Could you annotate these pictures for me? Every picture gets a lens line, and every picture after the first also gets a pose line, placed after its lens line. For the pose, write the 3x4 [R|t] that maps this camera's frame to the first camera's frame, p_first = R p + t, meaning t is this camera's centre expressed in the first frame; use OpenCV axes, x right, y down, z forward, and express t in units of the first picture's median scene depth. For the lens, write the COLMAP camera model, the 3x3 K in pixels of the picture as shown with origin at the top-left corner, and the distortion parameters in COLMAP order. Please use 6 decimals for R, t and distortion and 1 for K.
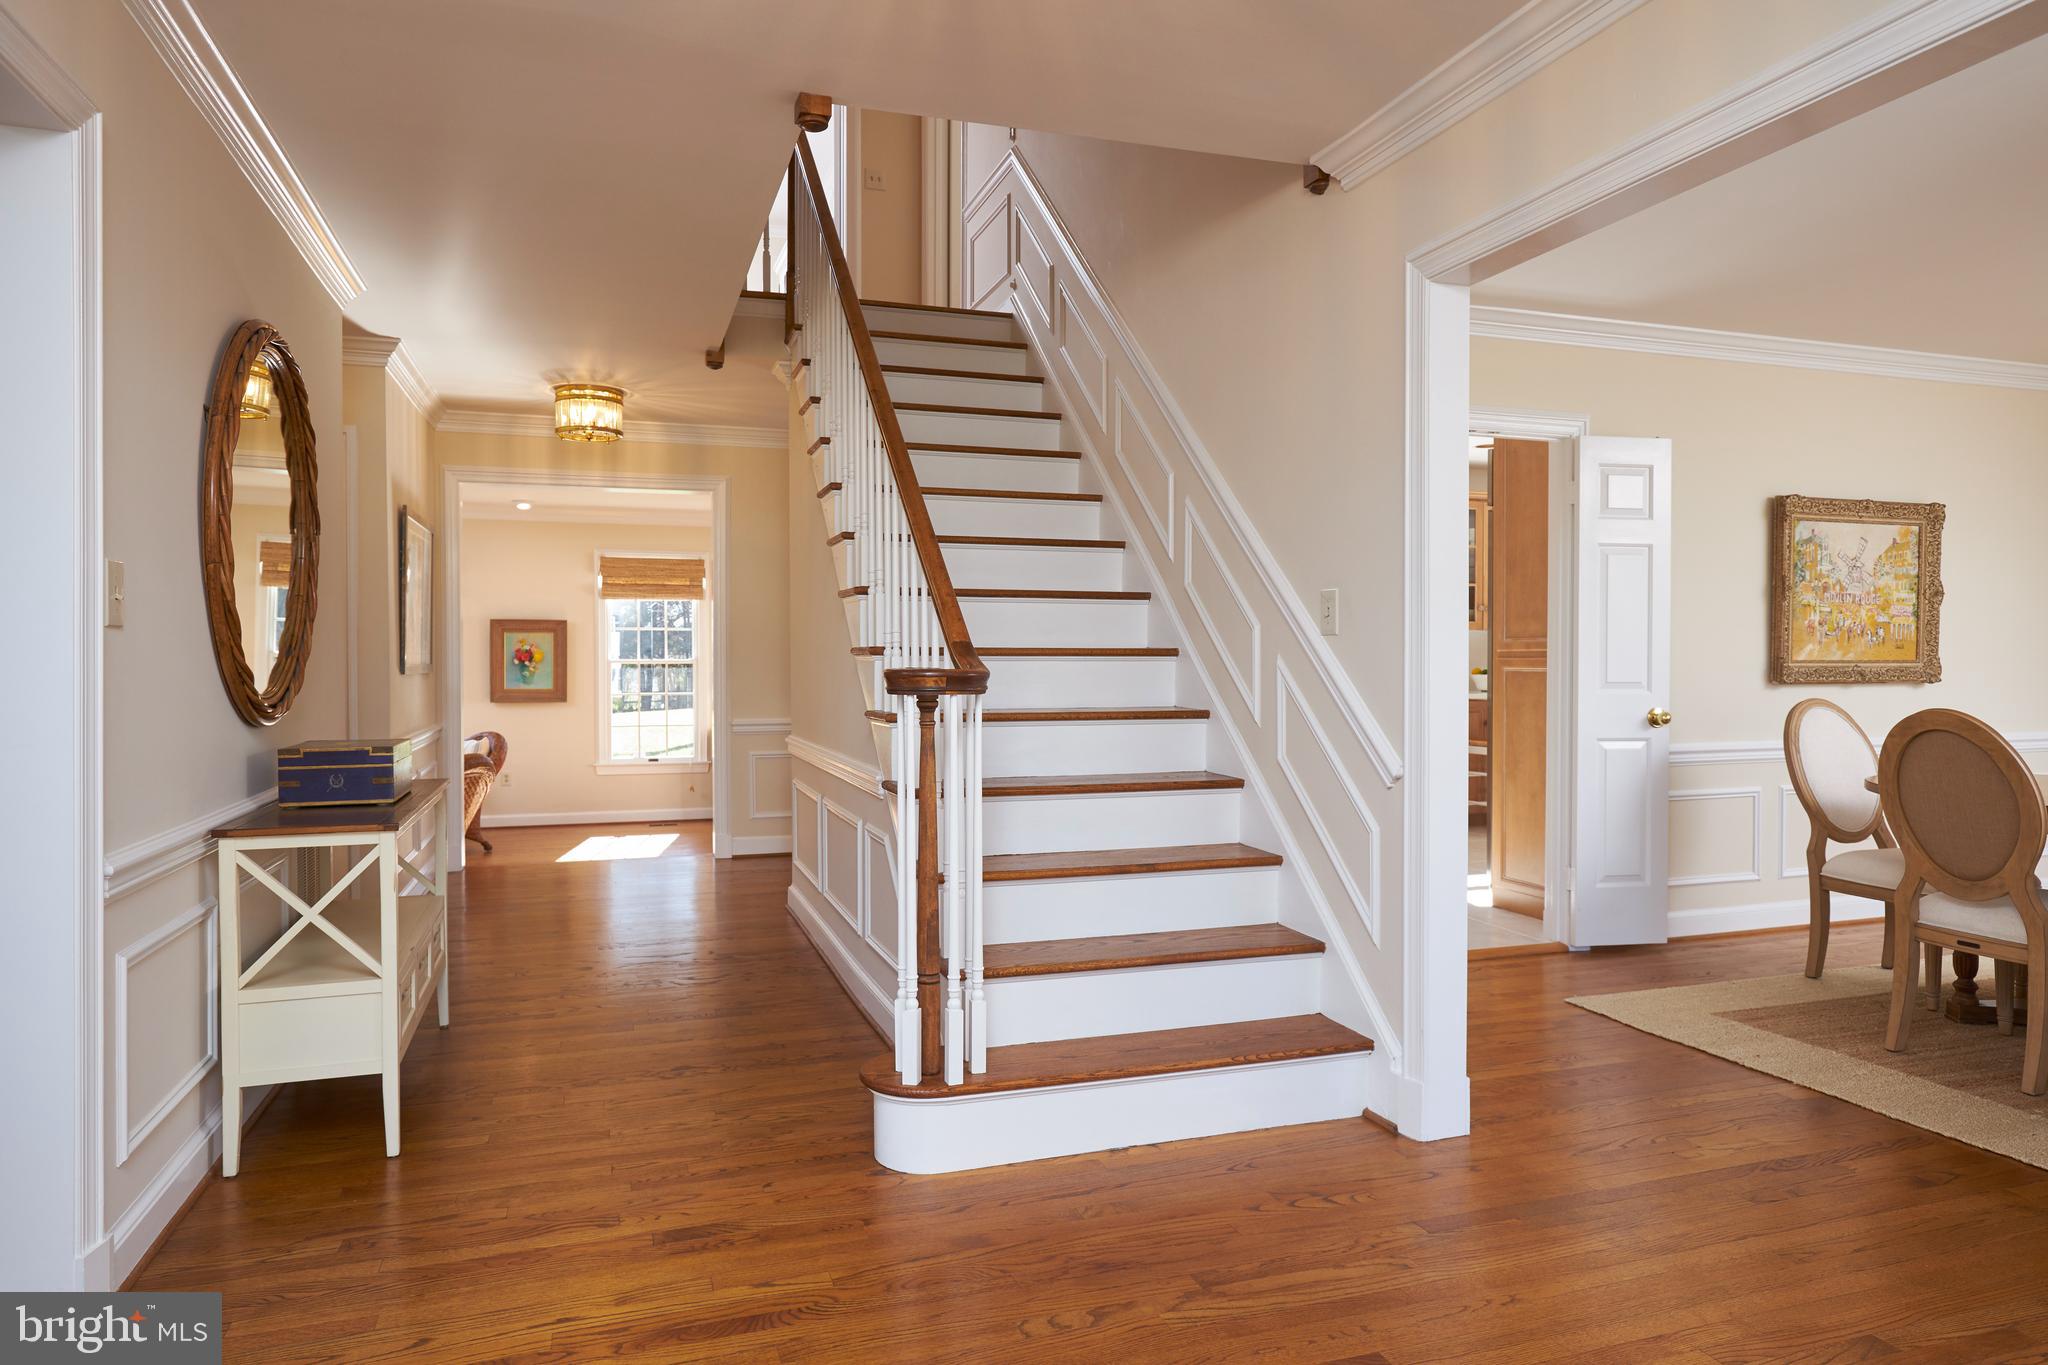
lens RADIAL K [[1256.3, 0, 1024.0], [0, 1256.3, 682.5], [0, 0, 1]] dist [-0.005081, -0.004296]
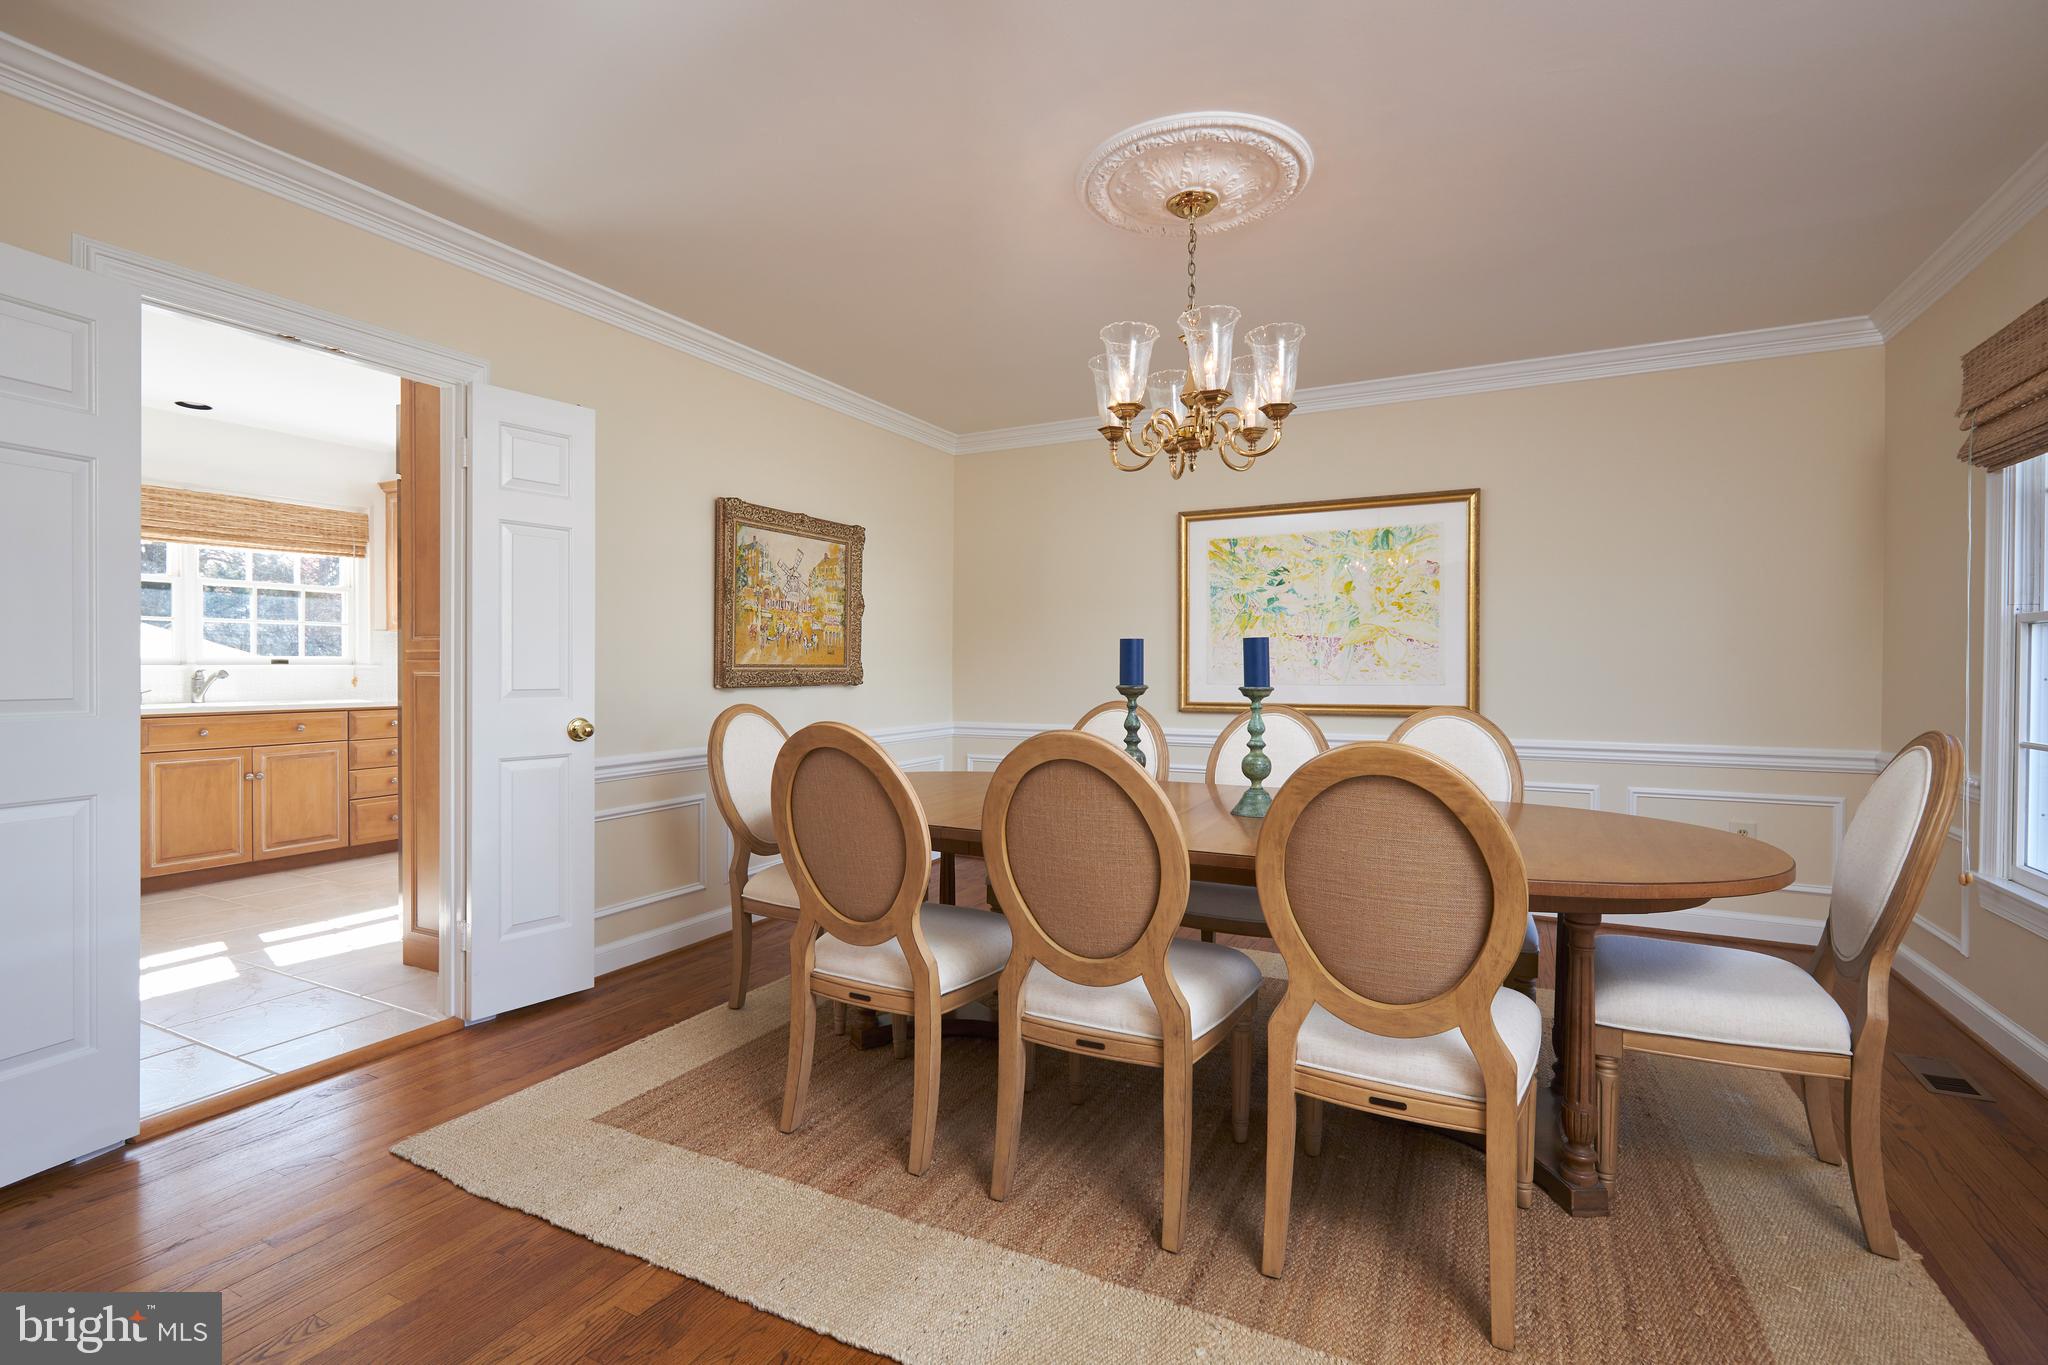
lens RADIAL K [[937.9, 0, 1031.0], [0, 937.9, 674.3], [0, 0, 1]] dist [0.002073, 0.000129]
pose [[0.710119, -0.001746, 0.704080, 0.251056], [0.007192, 0.999963, -0.004774, -0.004341], [-0.704045, 0.008454, 0.710105, 0.299137]]
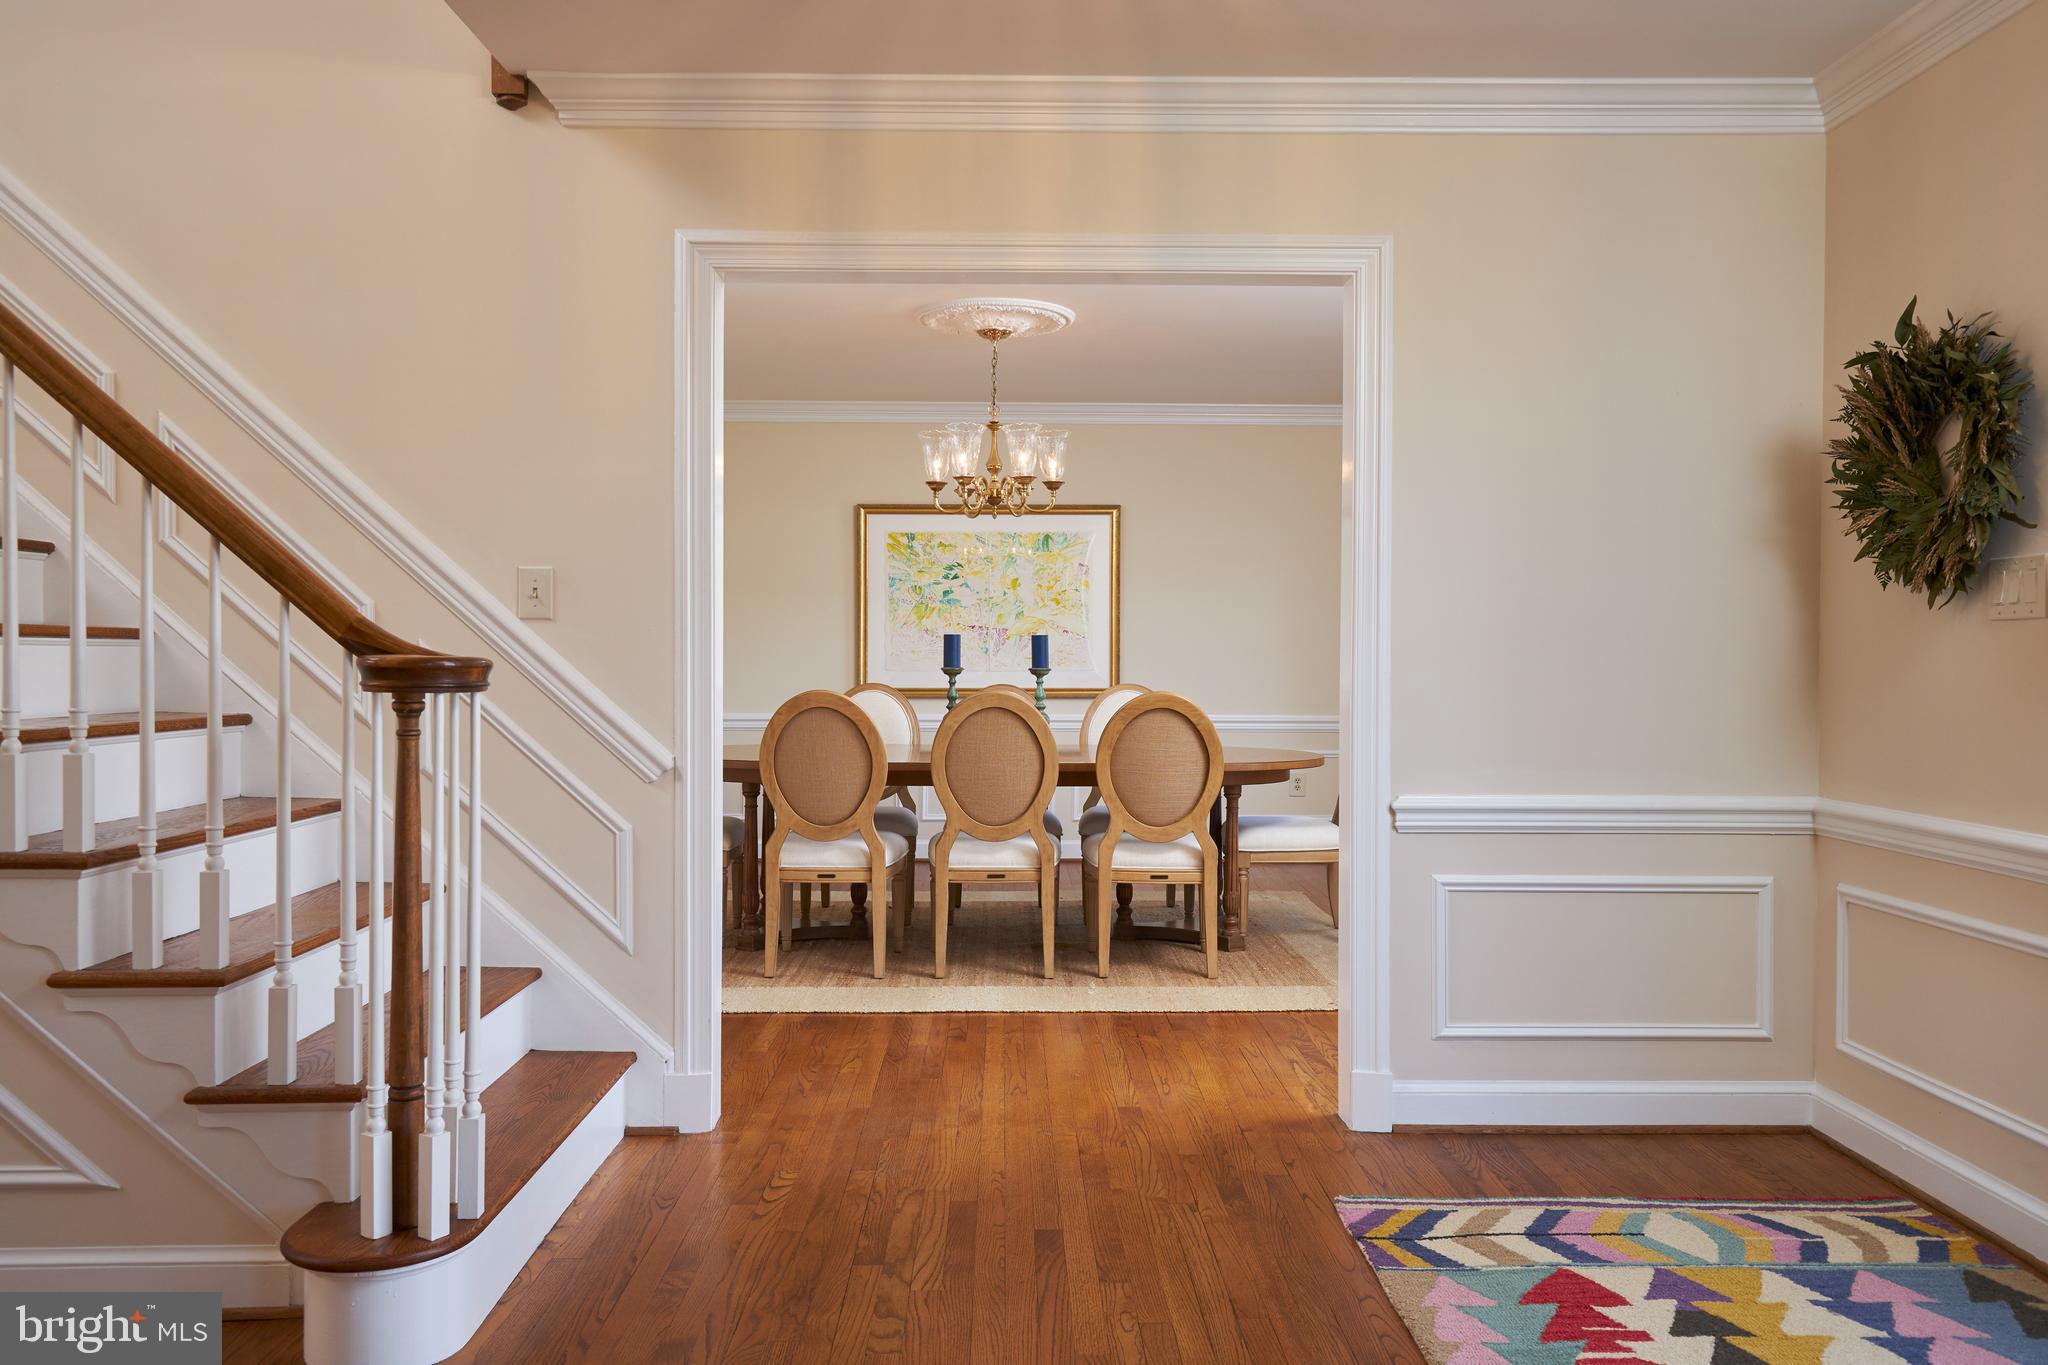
lens RADIAL K [[1535.6, 0, 1024.0], [0, 1535.6, 682.5], [0, 0, 1]] dist [0.007419, 0.002879]
pose [[0.305126, -0.012269, 0.952233, -0.425603], [0.008009, 0.999915, 0.010316, -0.000732], [-0.952278, 0.004479, 0.305198, 0.215363]]
